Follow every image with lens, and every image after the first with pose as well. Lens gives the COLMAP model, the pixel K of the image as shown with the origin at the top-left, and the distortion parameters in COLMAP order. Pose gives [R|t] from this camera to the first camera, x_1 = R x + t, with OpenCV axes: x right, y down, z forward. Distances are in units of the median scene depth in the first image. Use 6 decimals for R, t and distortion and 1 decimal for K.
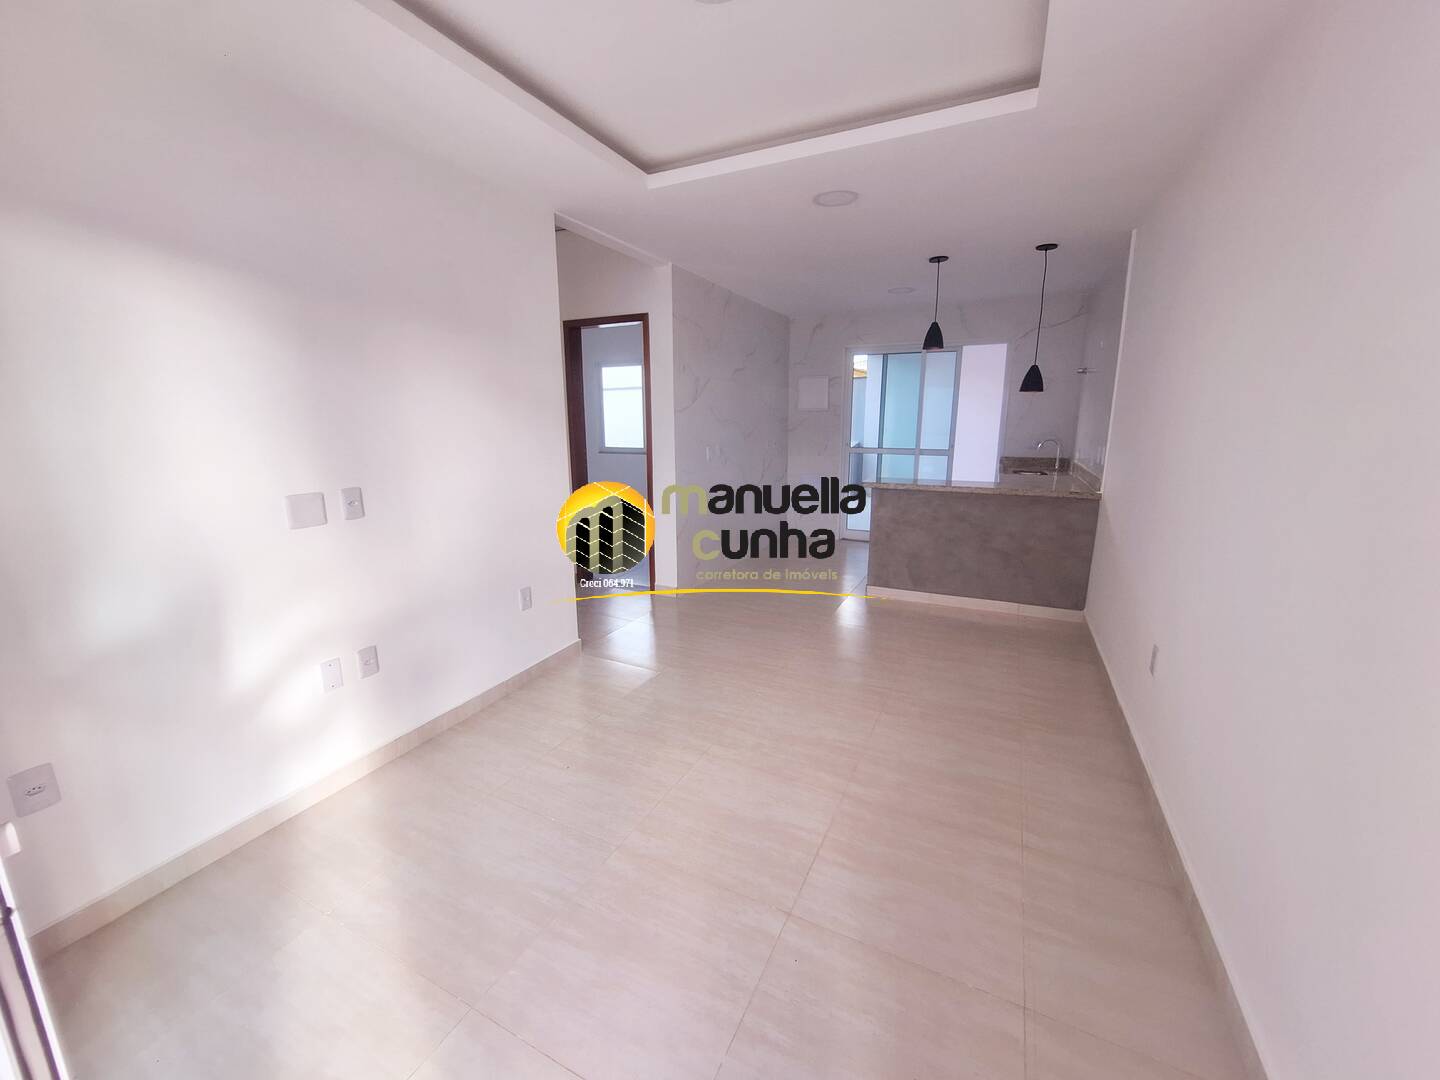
lens RADIAL K [[572.5, 0, 715.8], [0, 572.5, 539.0], [0, 0, 1]] dist [-0.001512, 0.001678]
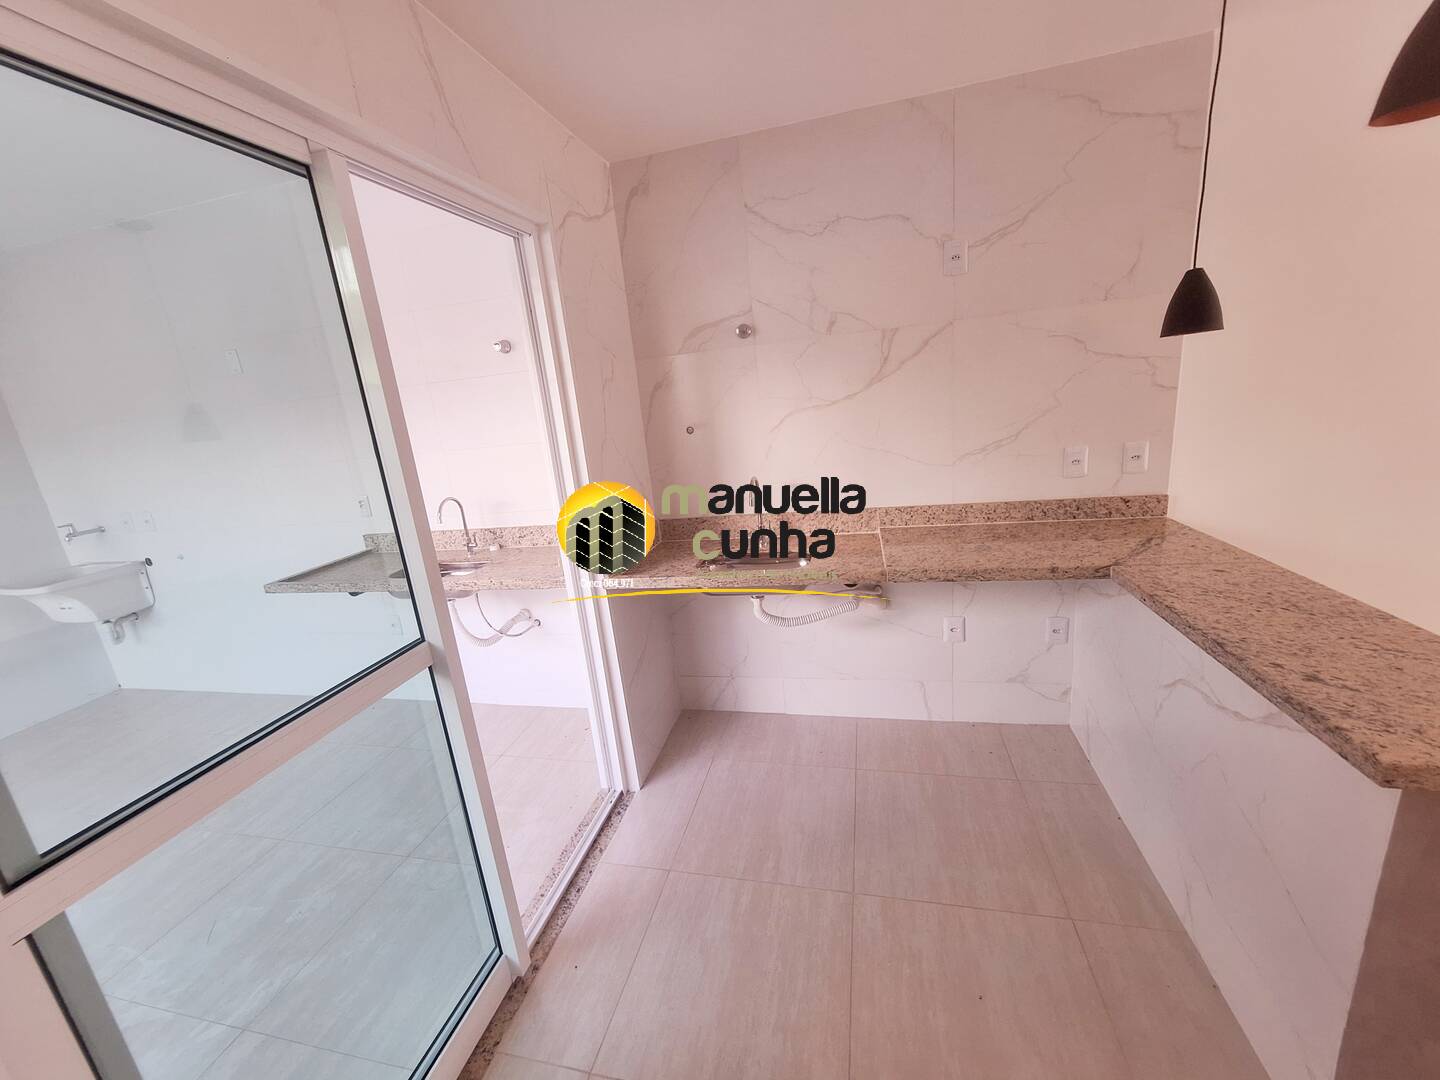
lens RADIAL K [[572.5, 0, 712.3], [0, 572.5, 539.1], [0, 0, 1]] dist [-0.001512, 0.001678]
pose [[-0.217028, -0.216146, 0.951935, 0.275098], [0.308167, 0.910138, 0.276914, -0.487365], [-0.926246, 0.353453, -0.130917, 2.023004]]
